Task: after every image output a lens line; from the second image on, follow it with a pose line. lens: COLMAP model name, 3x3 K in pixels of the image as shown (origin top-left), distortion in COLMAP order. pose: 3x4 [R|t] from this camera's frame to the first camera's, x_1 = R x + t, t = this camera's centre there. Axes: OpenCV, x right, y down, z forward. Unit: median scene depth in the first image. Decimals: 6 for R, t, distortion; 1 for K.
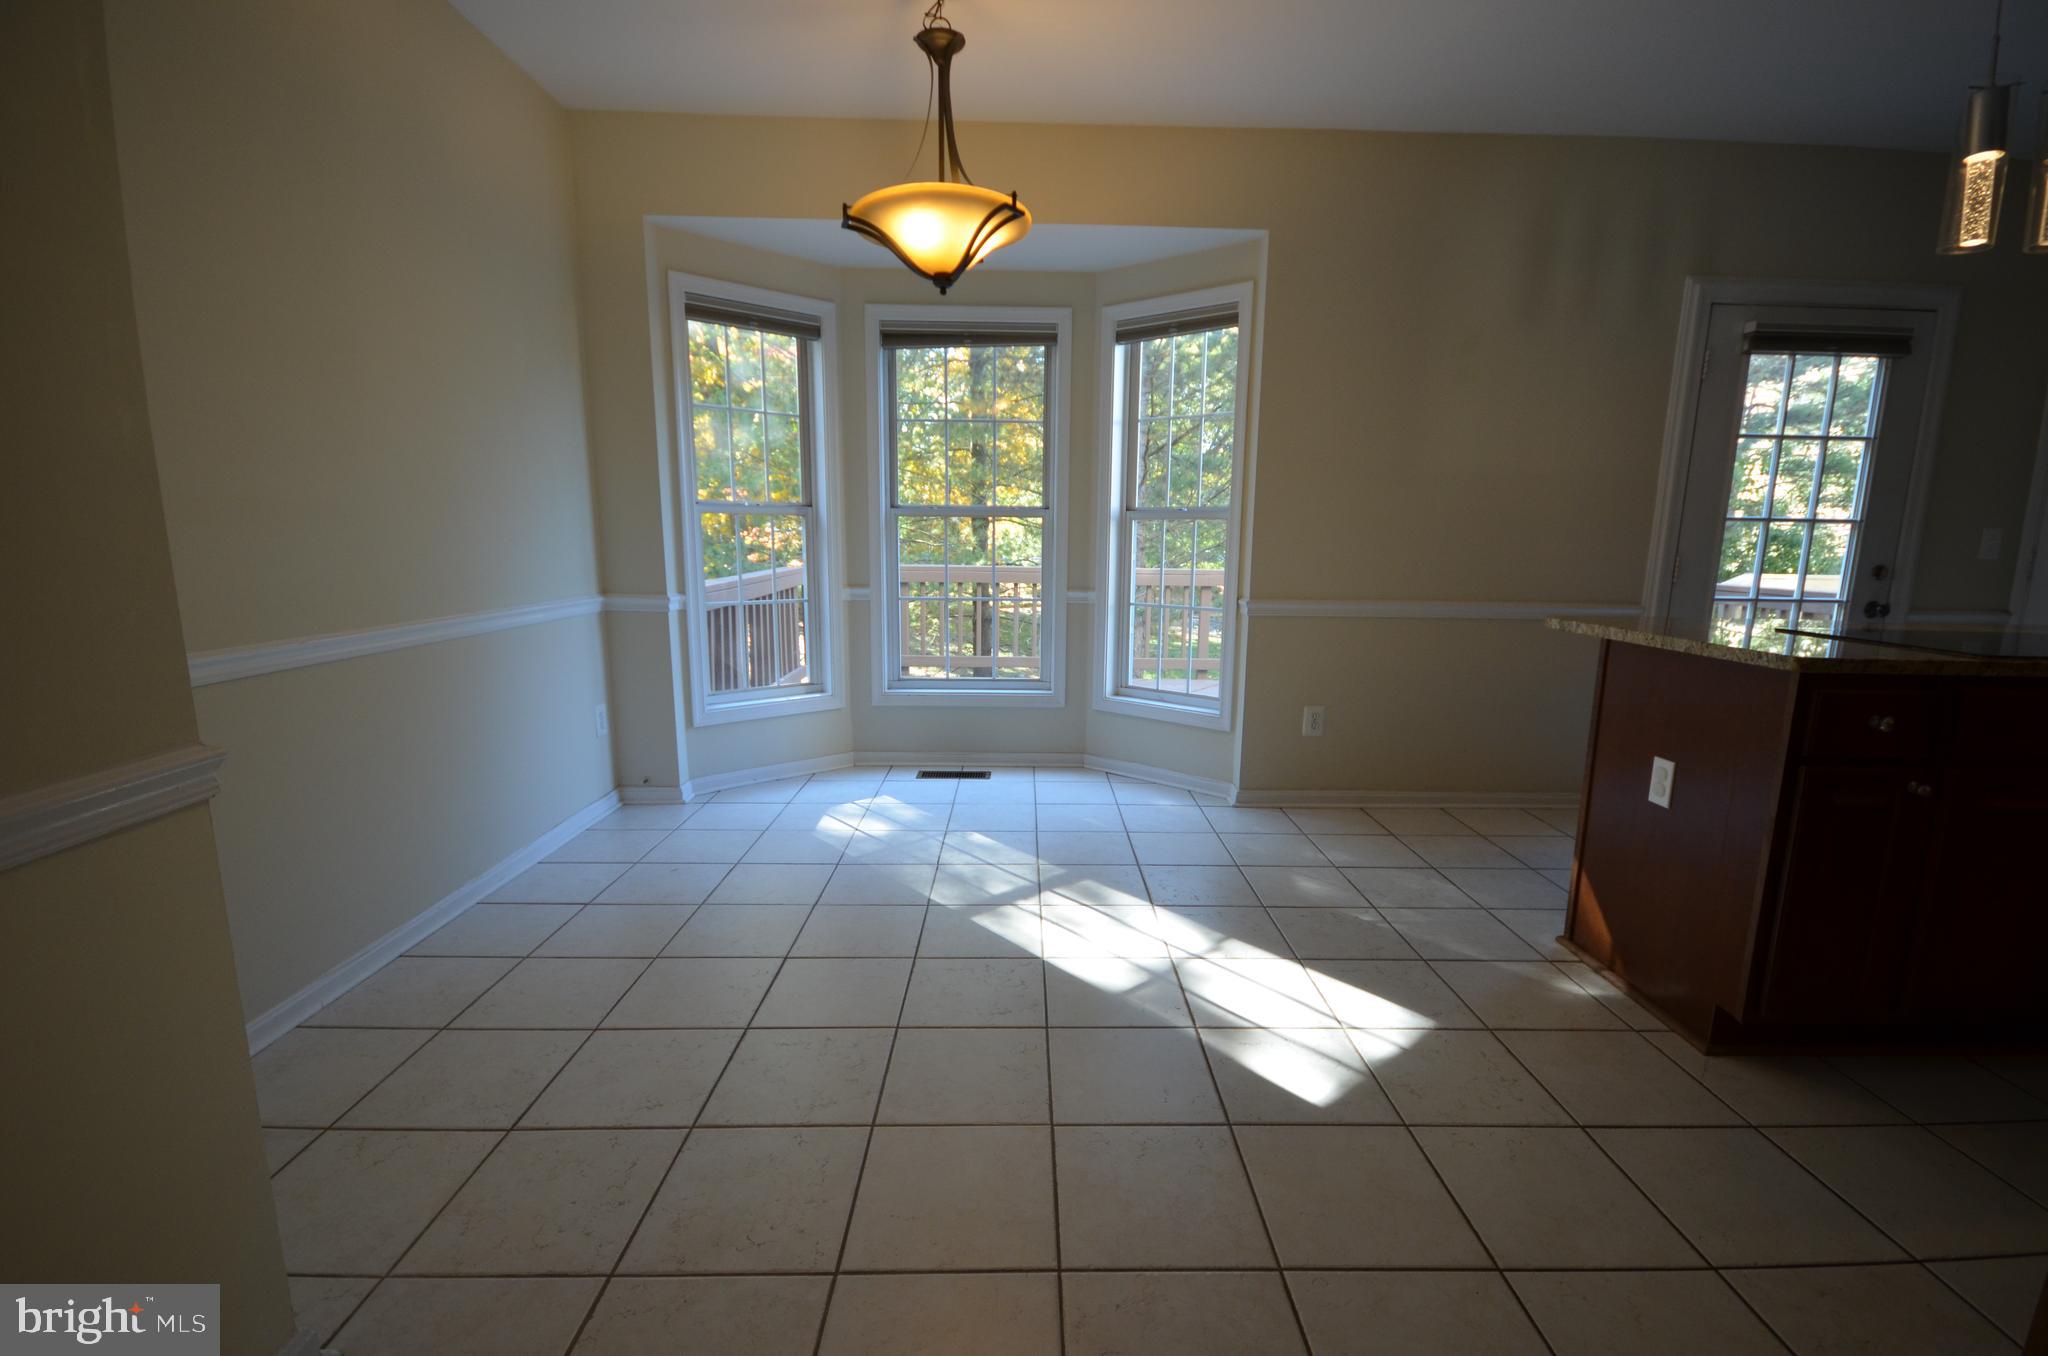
lens RADIAL K [[886.7, 0, 1038.9], [0, 886.7, 694.5], [0, 0, 1]] dist [-0.001673, -0.007435]
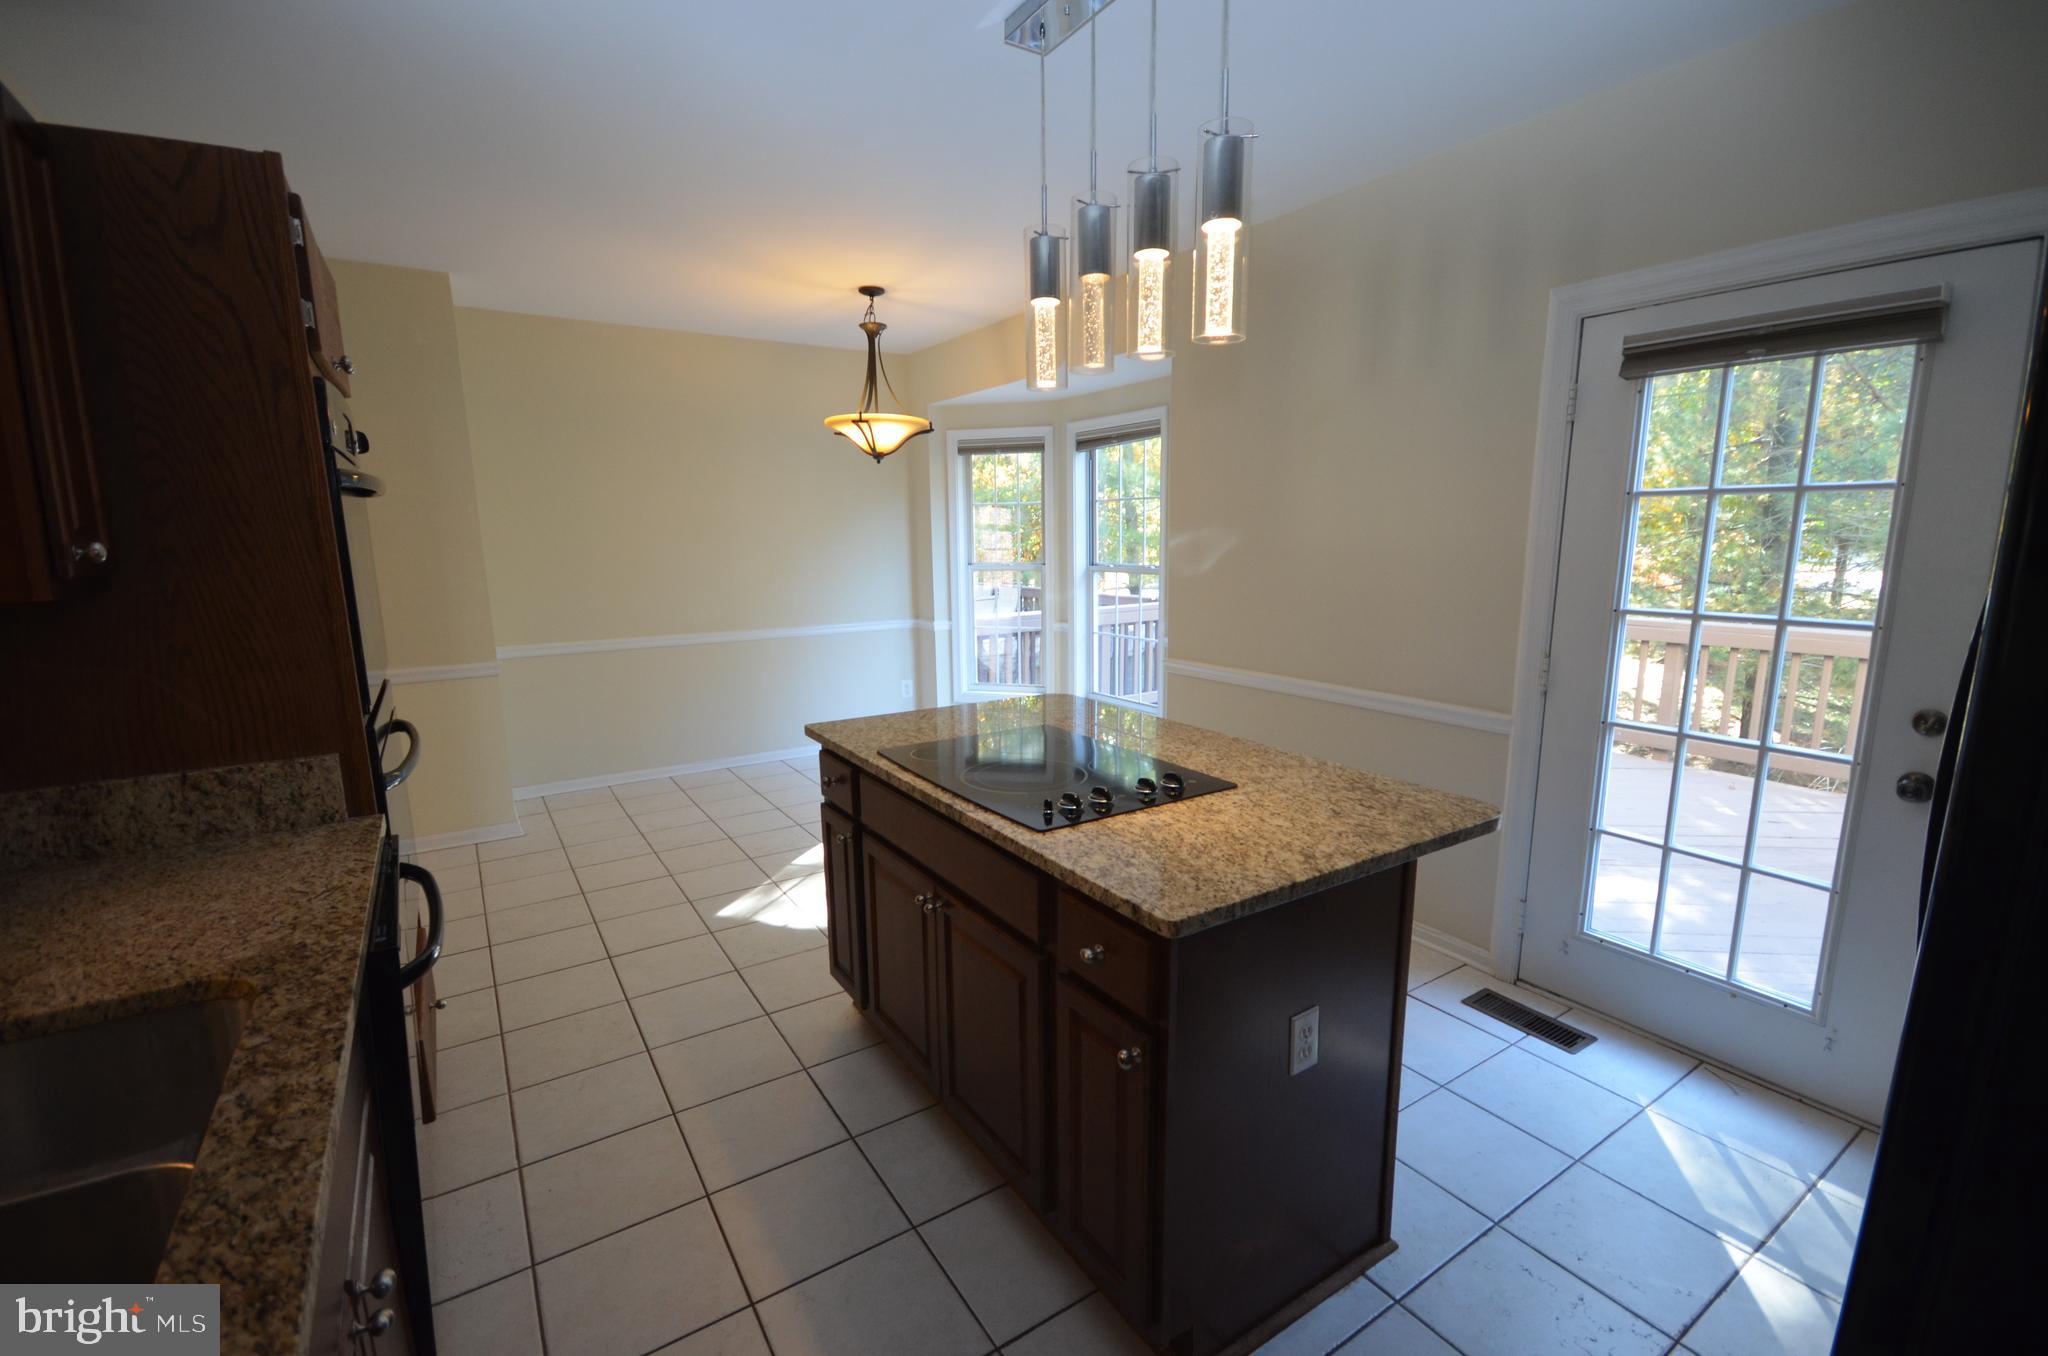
lens RADIAL K [[886.7, 0, 1038.9], [0, 886.7, 694.5], [0, 0, 1]] dist [-0.001673, -0.007435]
pose [[0.541944, 0.135621, -0.829399, 1.167611], [-0.136646, 0.987981, 0.072265, -0.128287], [0.829231, 0.074171, 0.553963, 0.247636]]
